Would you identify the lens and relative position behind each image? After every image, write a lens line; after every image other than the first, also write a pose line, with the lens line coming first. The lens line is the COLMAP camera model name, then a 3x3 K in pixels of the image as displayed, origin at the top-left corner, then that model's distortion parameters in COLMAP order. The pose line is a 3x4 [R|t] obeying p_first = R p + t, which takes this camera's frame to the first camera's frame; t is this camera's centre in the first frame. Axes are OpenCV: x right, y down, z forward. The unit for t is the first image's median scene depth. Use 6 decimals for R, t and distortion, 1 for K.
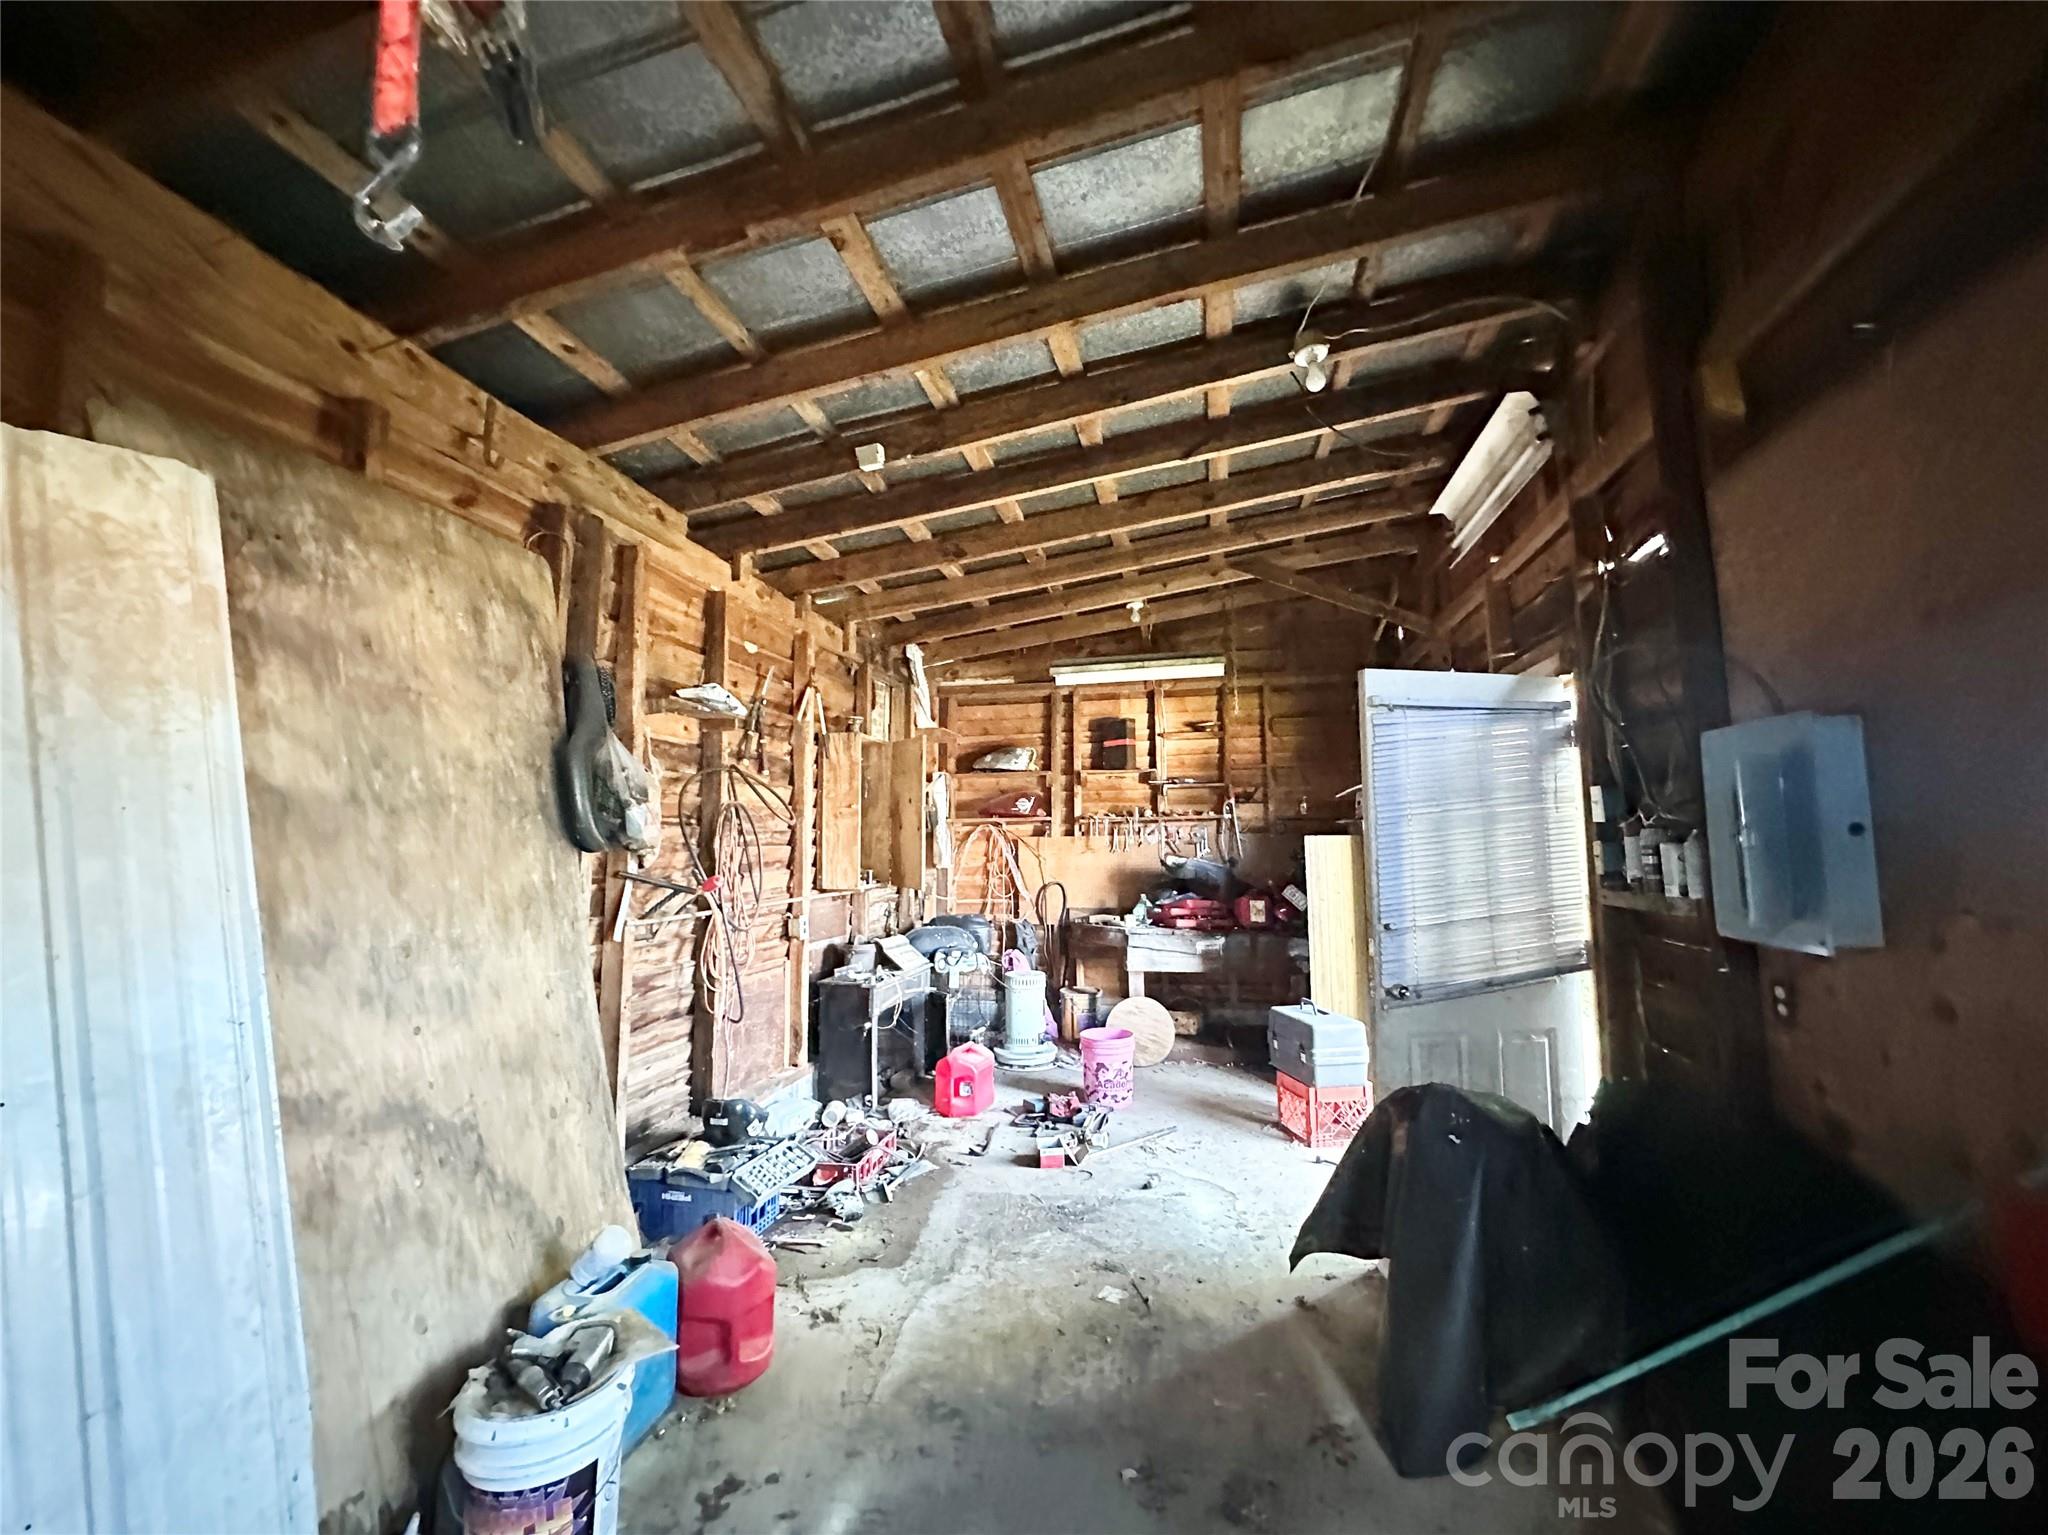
lens RADIAL K [[821.9, 0, 1023.9], [0, 821.9, 763.7], [0, 0, 1]] dist [-0.004591, 0.000388]
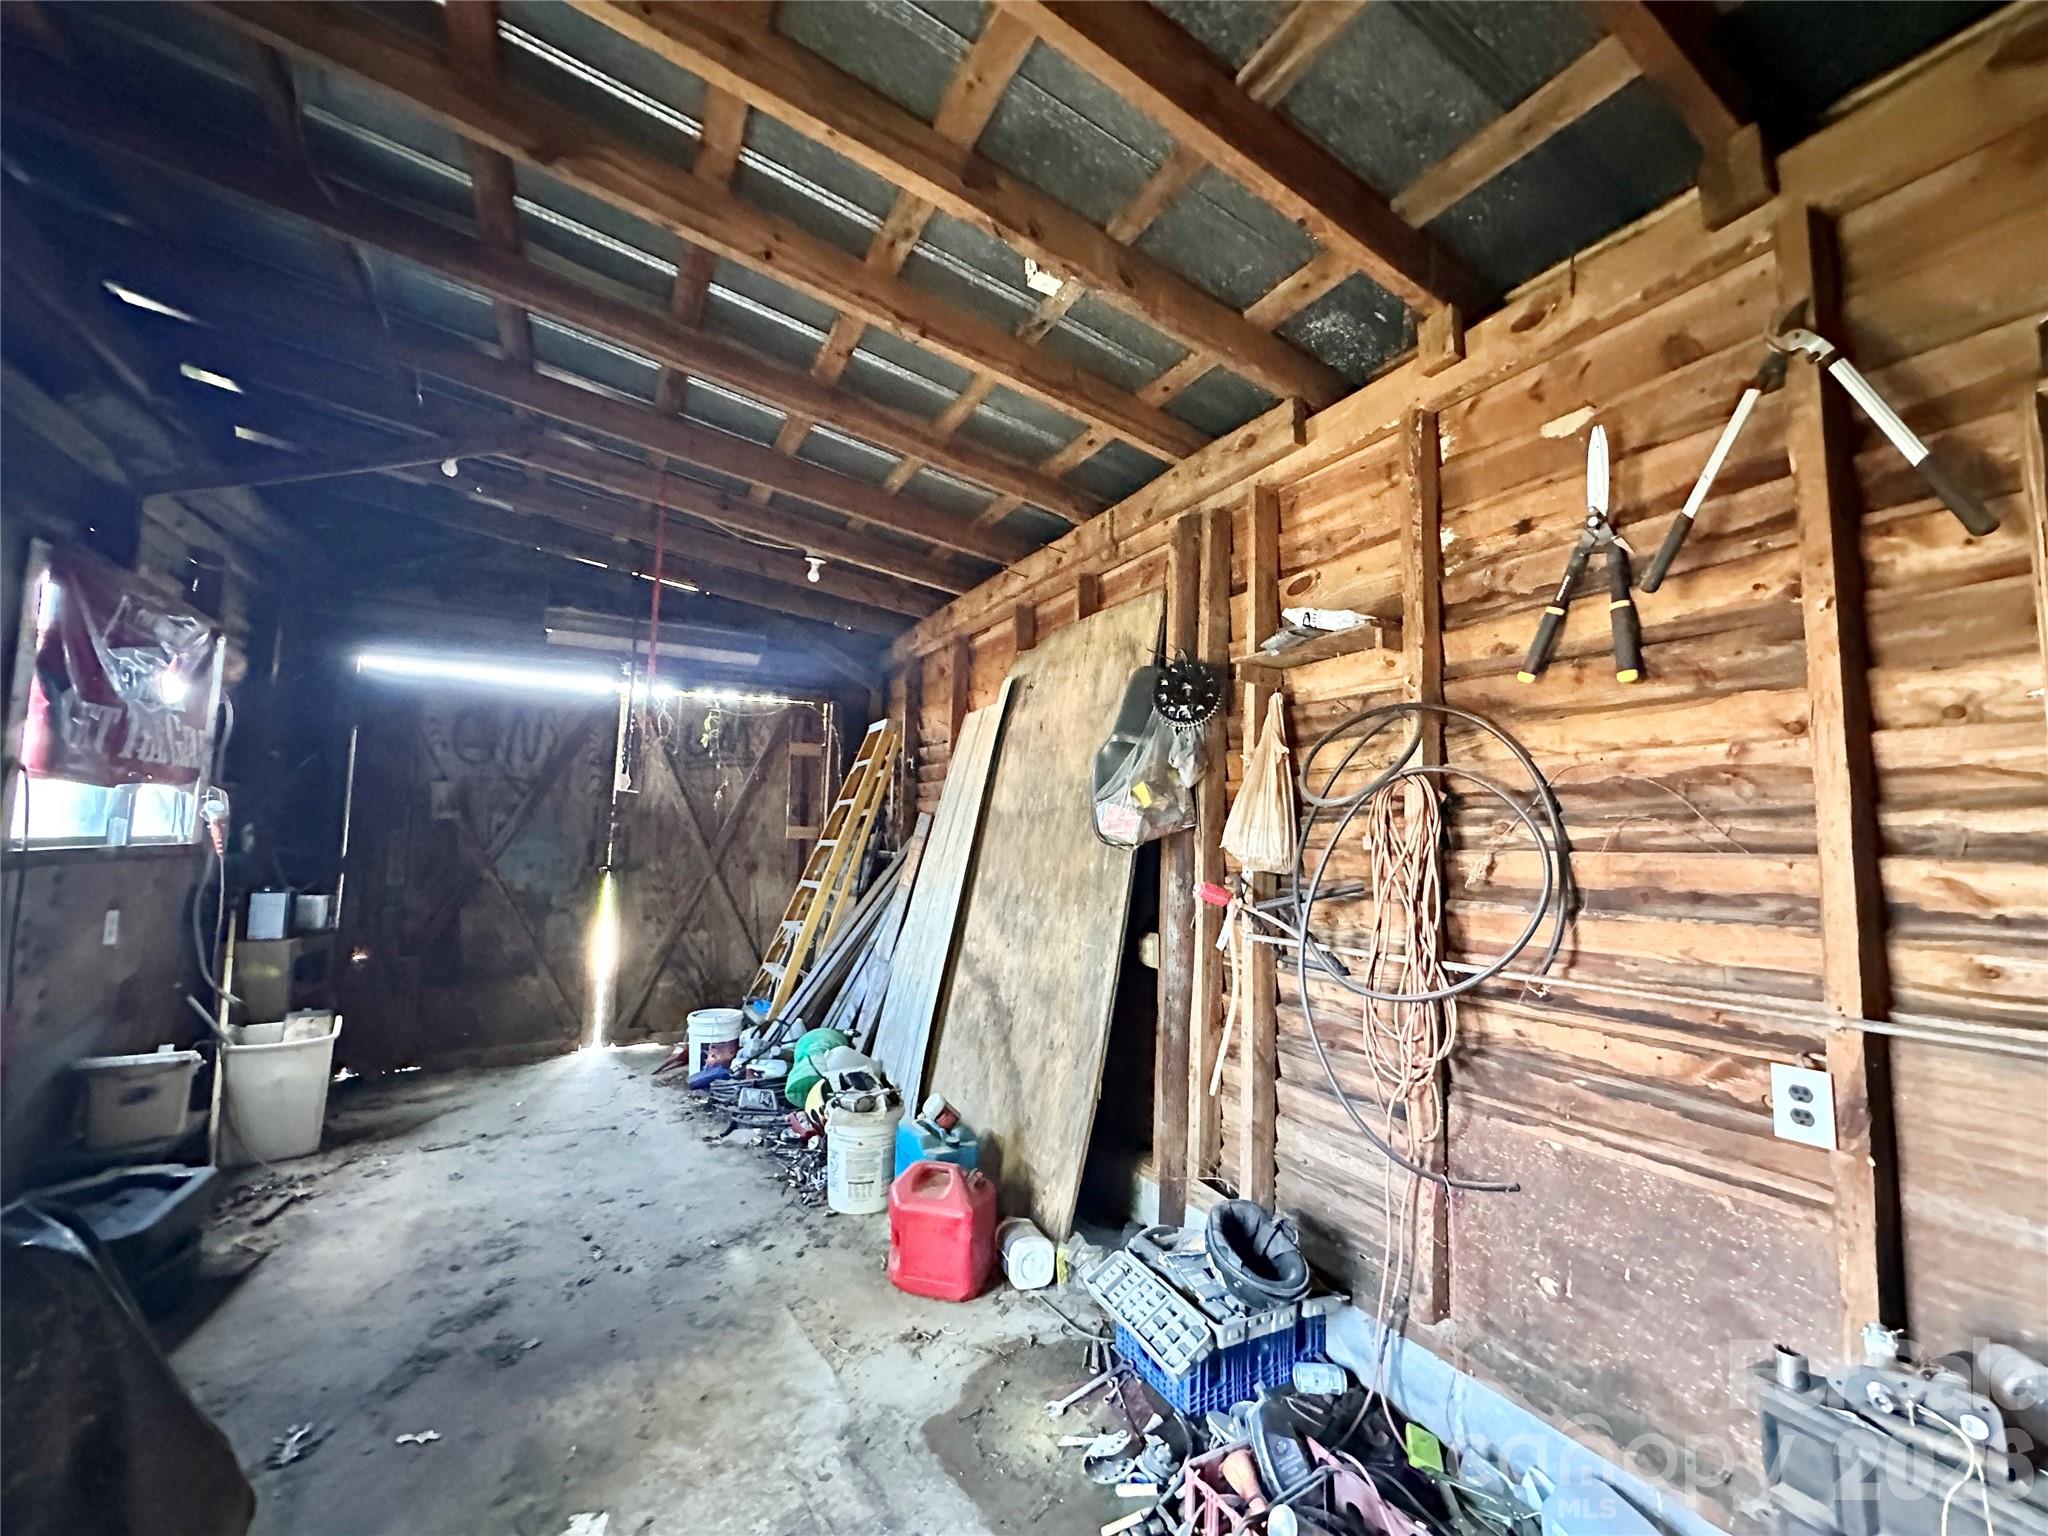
lens RADIAL K [[821.9, 0, 1027.8], [0, 821.9, 775.4], [0, 0, 1]] dist [-0.004591, 0.000388]
pose [[-0.747784, -0.061354, -0.661102, 0.371686], [0.048764, 0.987957, -0.146846, 0.207426], [0.662149, -0.142047, -0.735786, 2.151912]]
